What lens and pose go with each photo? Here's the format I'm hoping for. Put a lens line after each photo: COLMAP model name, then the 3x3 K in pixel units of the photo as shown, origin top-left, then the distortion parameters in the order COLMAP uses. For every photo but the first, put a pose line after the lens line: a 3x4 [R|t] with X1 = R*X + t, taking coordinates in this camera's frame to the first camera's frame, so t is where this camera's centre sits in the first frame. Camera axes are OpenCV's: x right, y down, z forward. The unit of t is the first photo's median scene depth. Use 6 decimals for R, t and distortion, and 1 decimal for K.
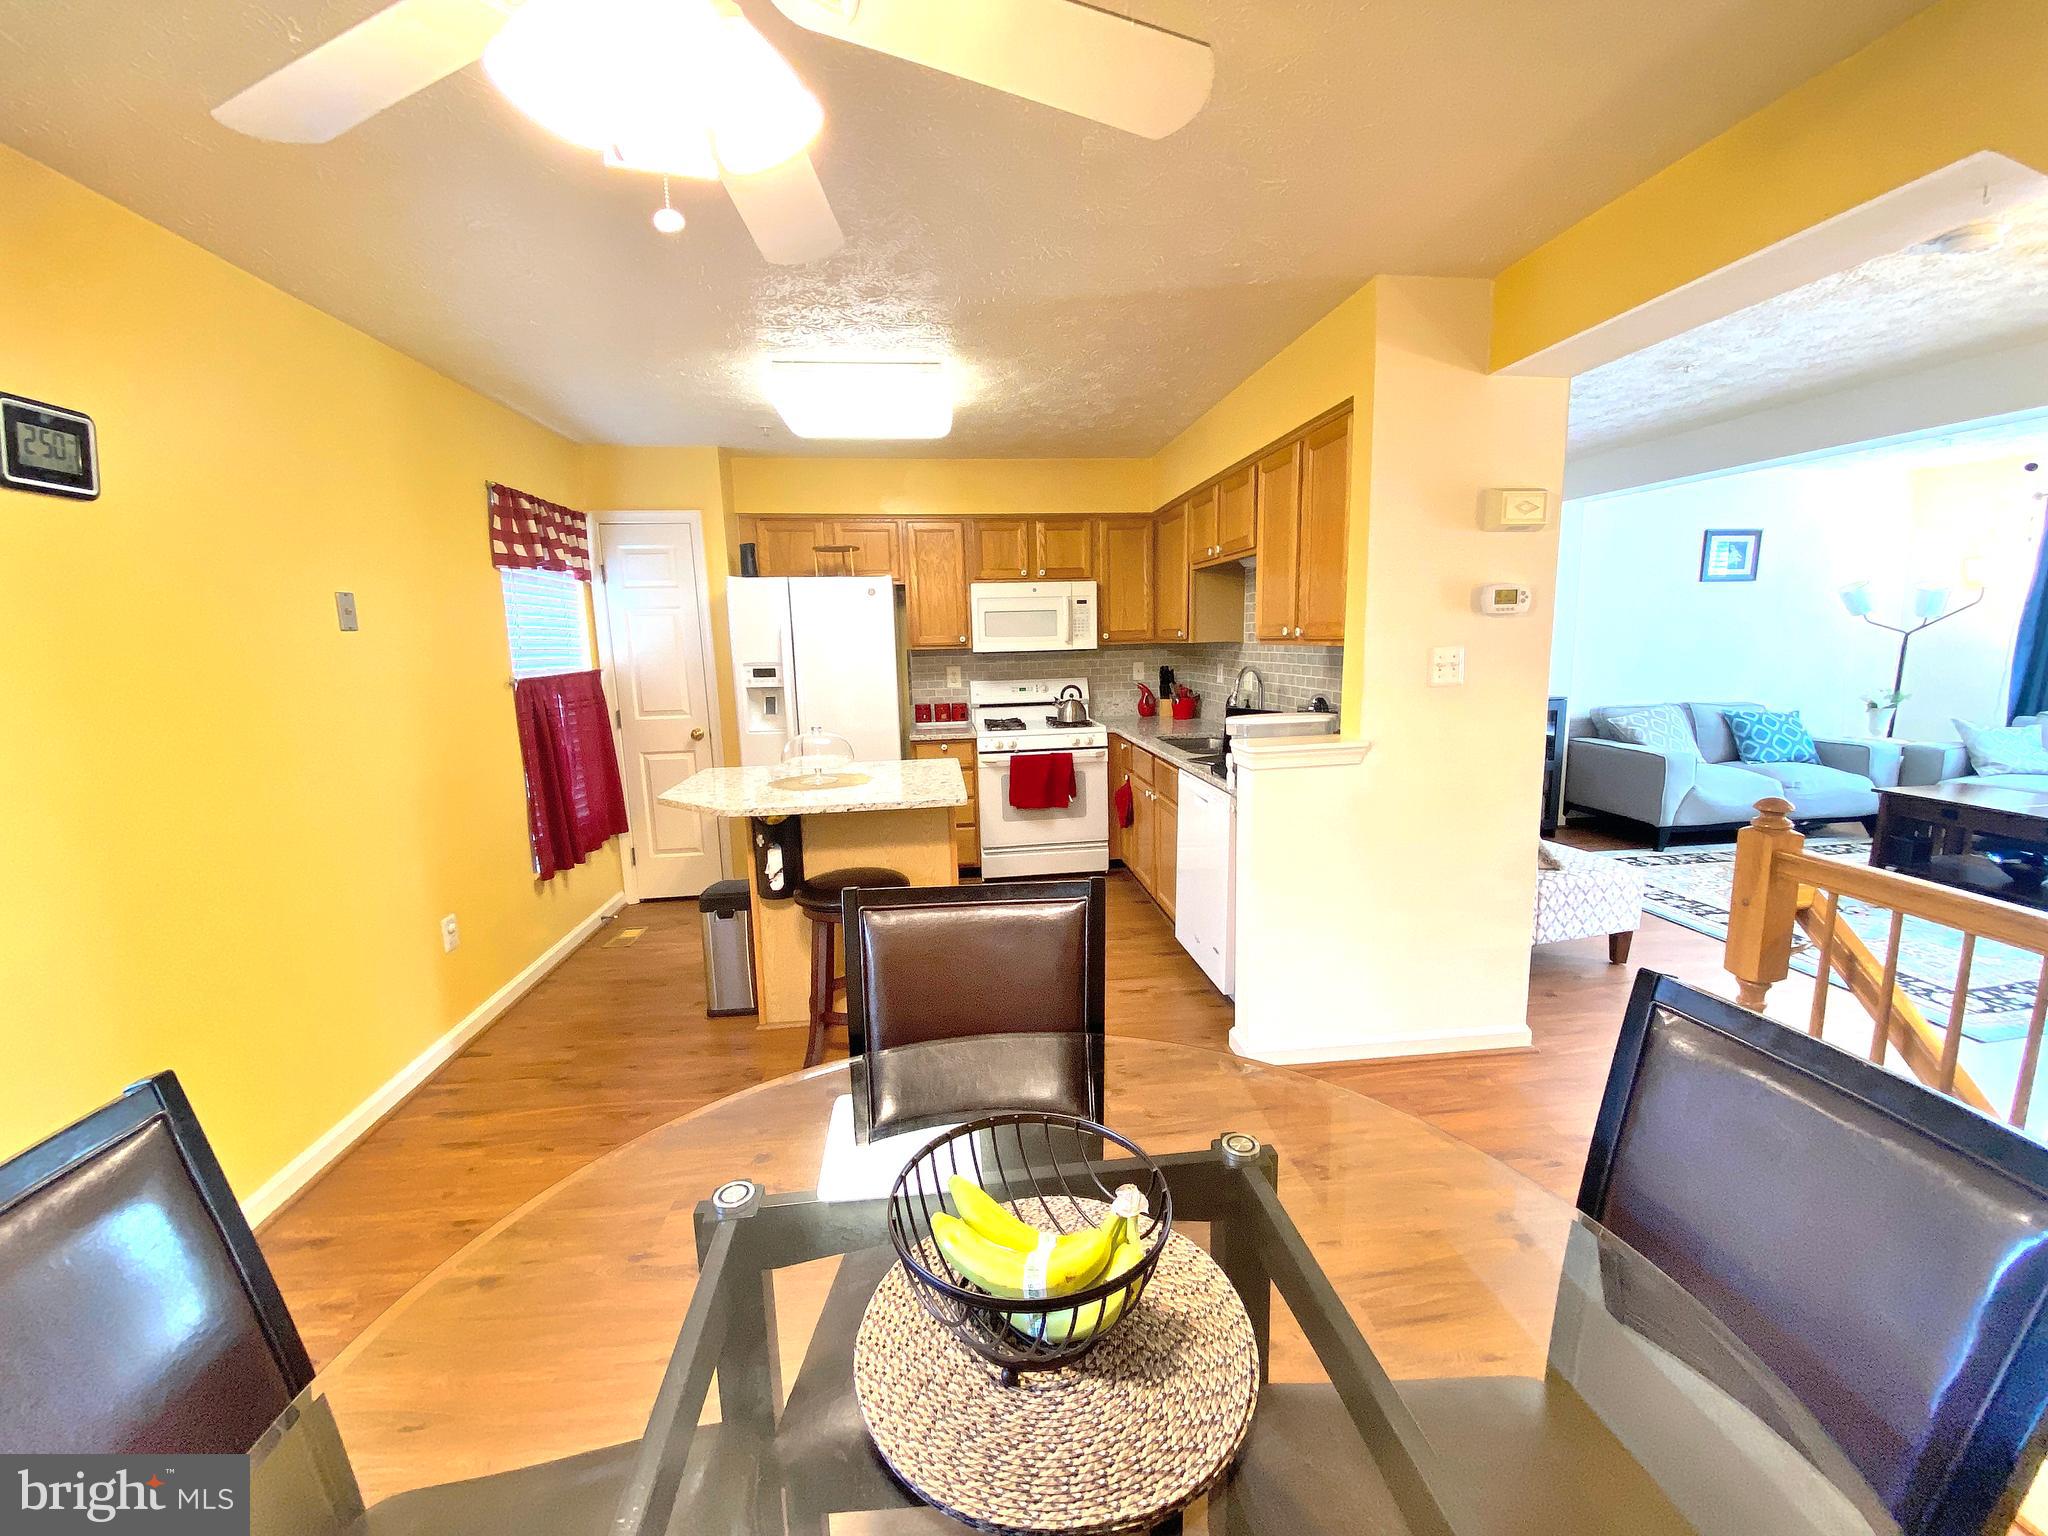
lens RADIAL K [[830.6, 0, 1025.4], [0, 830.6, 772.2], [0, 0, 1]] dist [0.003091, -0.012735]
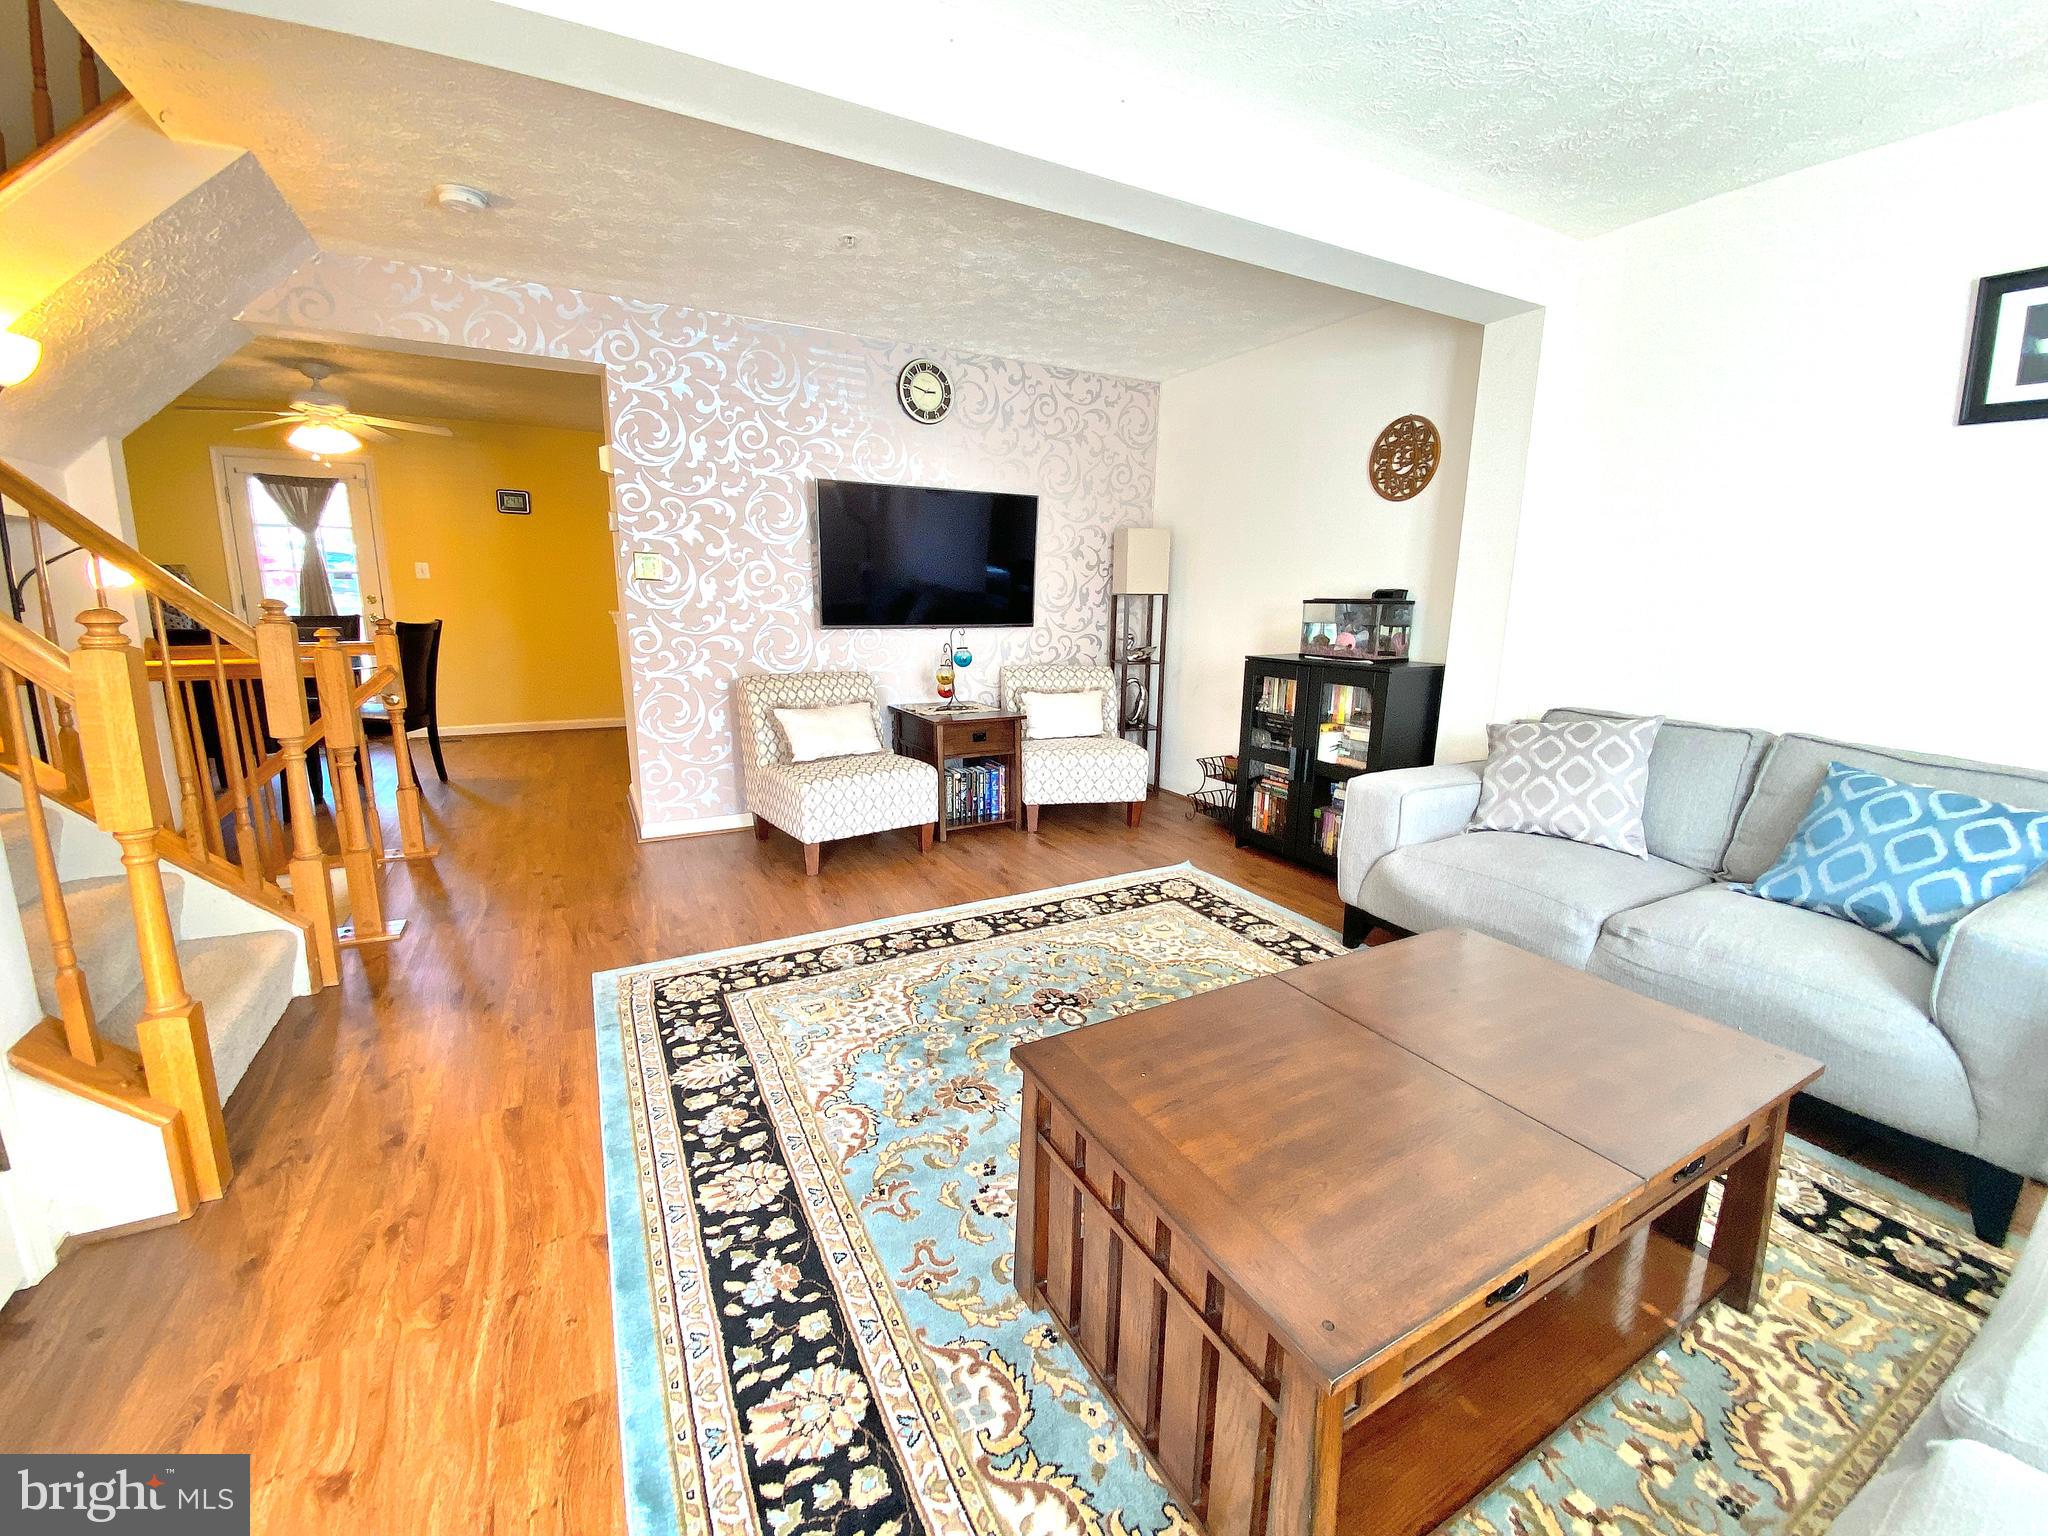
lens RADIAL K [[830.6, 0, 1023.8], [0, 830.6, 748.4], [0, 0, 1]] dist [0.003091, -0.012735]
pose [[0.375840, 0.203134, -0.904147, 1.938497], [-0.174507, 0.973737, 0.146229, -0.130548], [0.910105, 0.102822, 0.401418, 0.925532]]
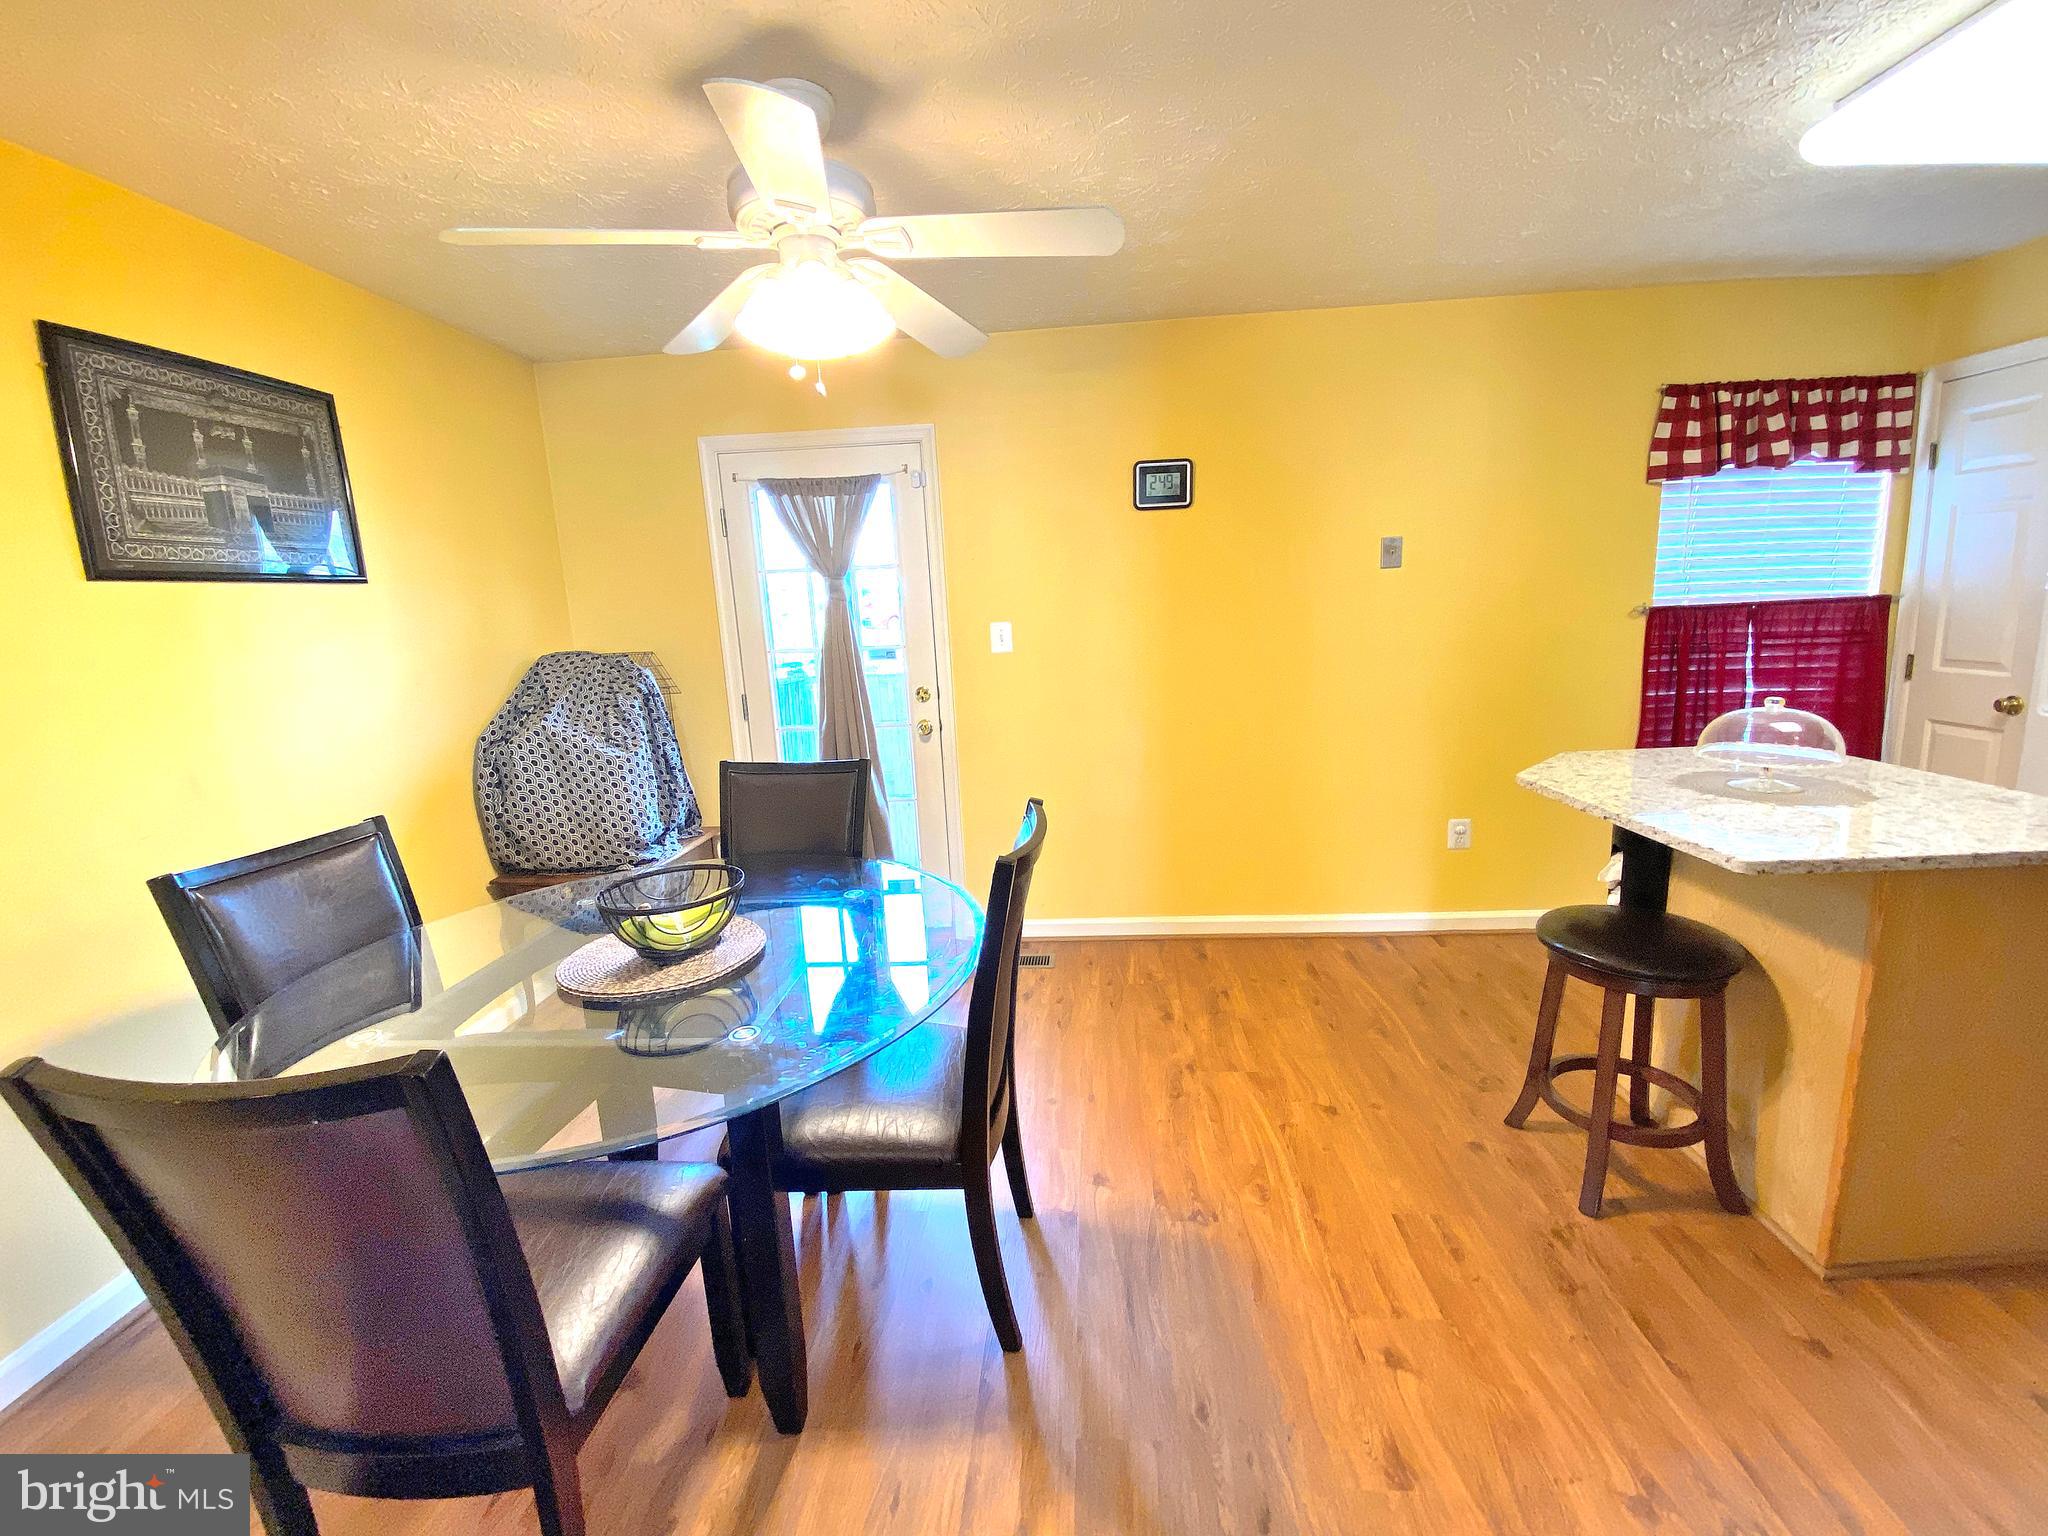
lens RADIAL K [[830.6, 0, 1017.5], [0, 830.6, 759.1], [0, 0, 1]] dist [0.003091, -0.012735]
pose [[-0.188764, 0.204739, -0.960443, 0.464683], [-0.108162, 0.967740, 0.227553, -0.092006], [0.976048, 0.146837, -0.160529, 0.557500]]
